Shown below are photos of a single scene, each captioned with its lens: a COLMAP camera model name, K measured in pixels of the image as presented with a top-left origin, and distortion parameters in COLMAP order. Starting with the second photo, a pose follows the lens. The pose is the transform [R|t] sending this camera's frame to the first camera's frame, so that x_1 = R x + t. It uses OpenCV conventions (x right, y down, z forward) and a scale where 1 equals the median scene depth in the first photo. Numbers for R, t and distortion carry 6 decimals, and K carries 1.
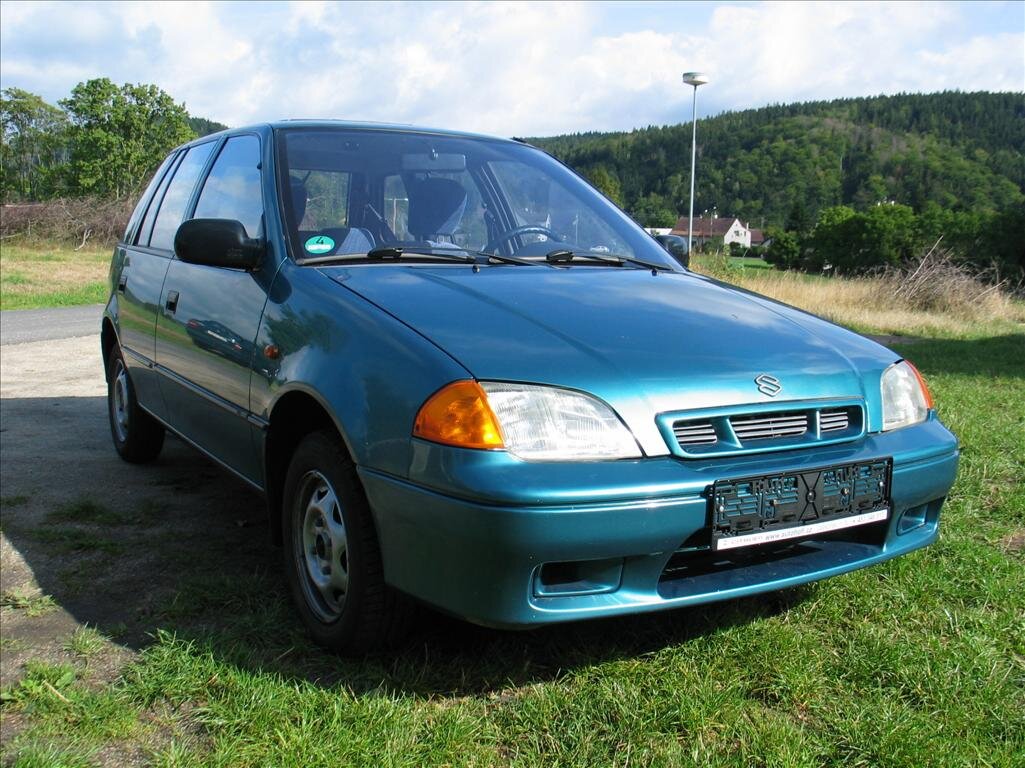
lens RADIAL K [[1046.2, 0, 547.9], [0, 1046.2, 414.6], [0, 0, 1]] dist [-0.103860, 0.000000]
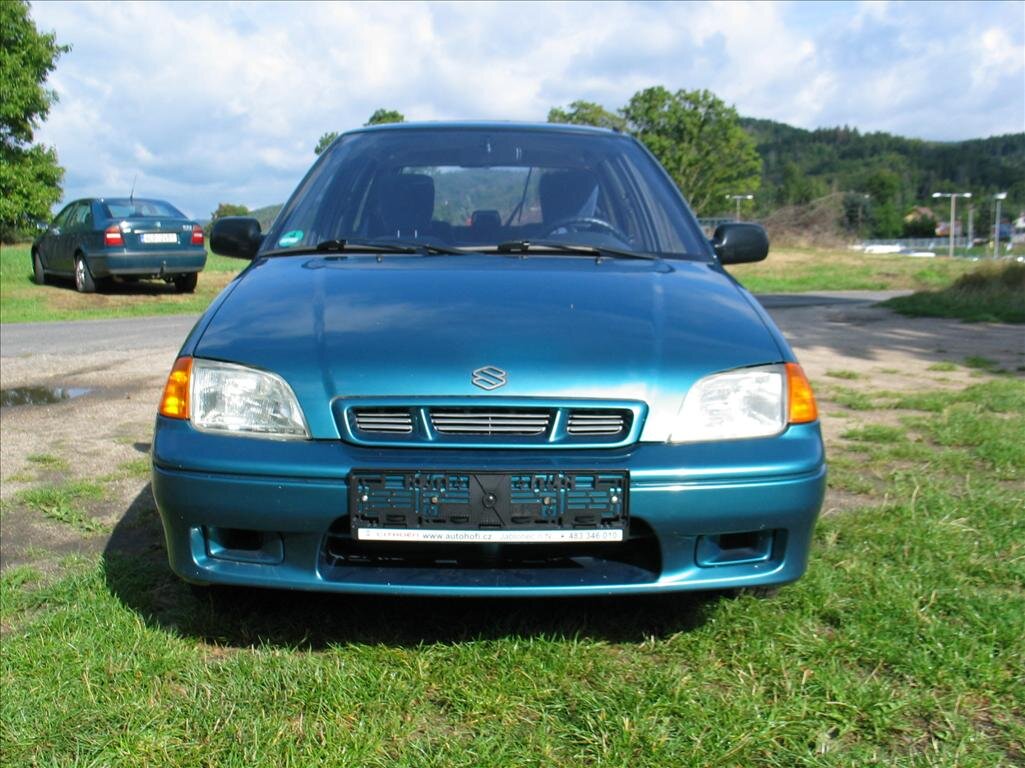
lens RADIAL K [[1046.2, 0, 511.3], [0, 1046.2, 409.5], [0, 0, 1]] dist [-0.103860, 0.000000]
pose [[0.852161, 0.069503, -0.518643, 0.557432], [-0.071739, 0.997299, 0.015776, -0.012683], [0.518339, 0.023763, 0.854845, 0.164043]]
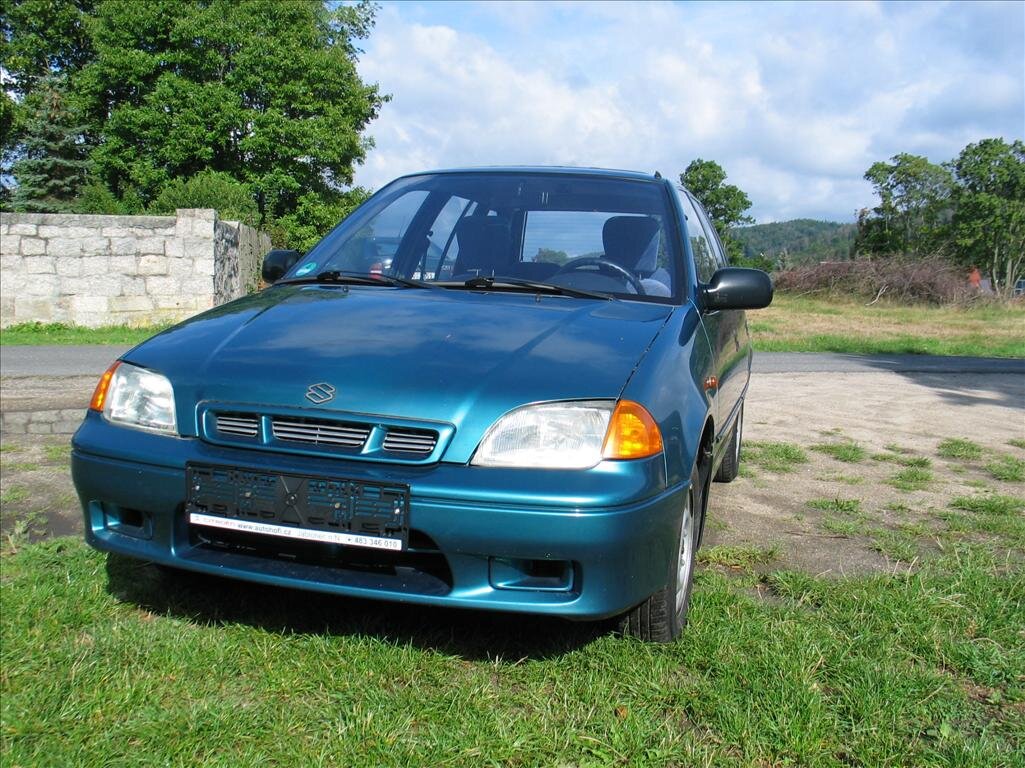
lens RADIAL K [[1046.2, 0, 496.9], [0, 1046.2, 374.4], [0, 0, 1]] dist [-0.103860, 0.000000]
pose [[0.650638, 0.073682, -0.755805, 0.865039], [-0.146219, 0.988813, -0.029476, -0.032191], [0.745178, 0.129691, 0.654133, 0.348264]]
